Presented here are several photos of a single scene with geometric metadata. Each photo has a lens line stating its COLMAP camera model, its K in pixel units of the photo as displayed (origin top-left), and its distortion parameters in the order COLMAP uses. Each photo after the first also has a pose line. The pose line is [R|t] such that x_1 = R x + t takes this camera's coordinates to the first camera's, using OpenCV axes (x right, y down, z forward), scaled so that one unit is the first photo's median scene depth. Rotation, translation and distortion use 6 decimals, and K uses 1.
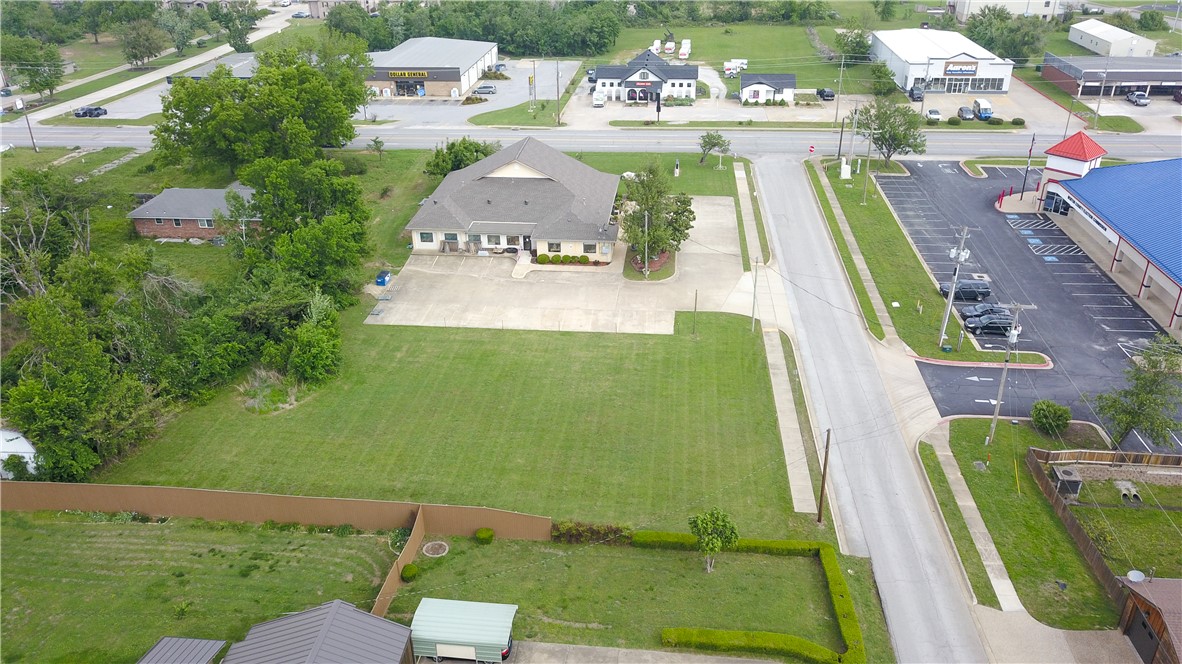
lens RADIAL K [[906.9, 0, 591.0], [0, 906.9, 332.0], [0, 0, 1]] dist [-0.007629, -0.003472]
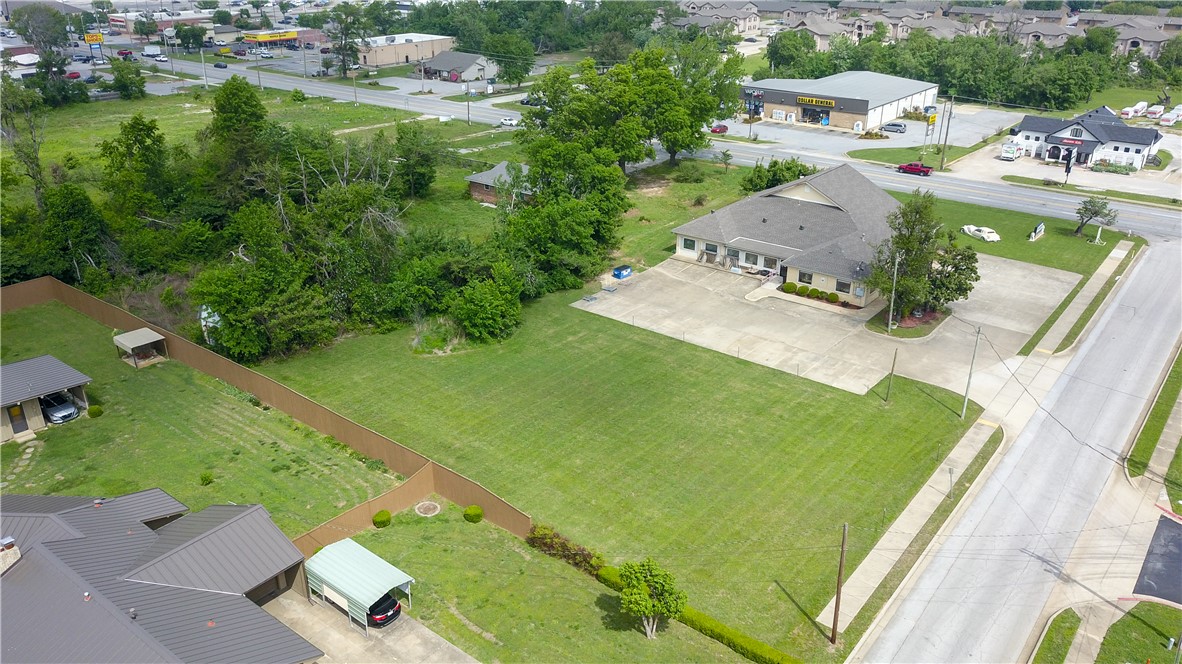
lens RADIAL K [[906.9, 0, 591.0], [0, 906.9, 332.0], [0, 0, 1]] dist [-0.007629, -0.003472]
pose [[0.841341, 0.232165, -0.488103, 0.204592], [-0.256060, 0.966487, 0.018337, -0.003657], [0.476003, 0.109556, 0.872593, 0.105862]]
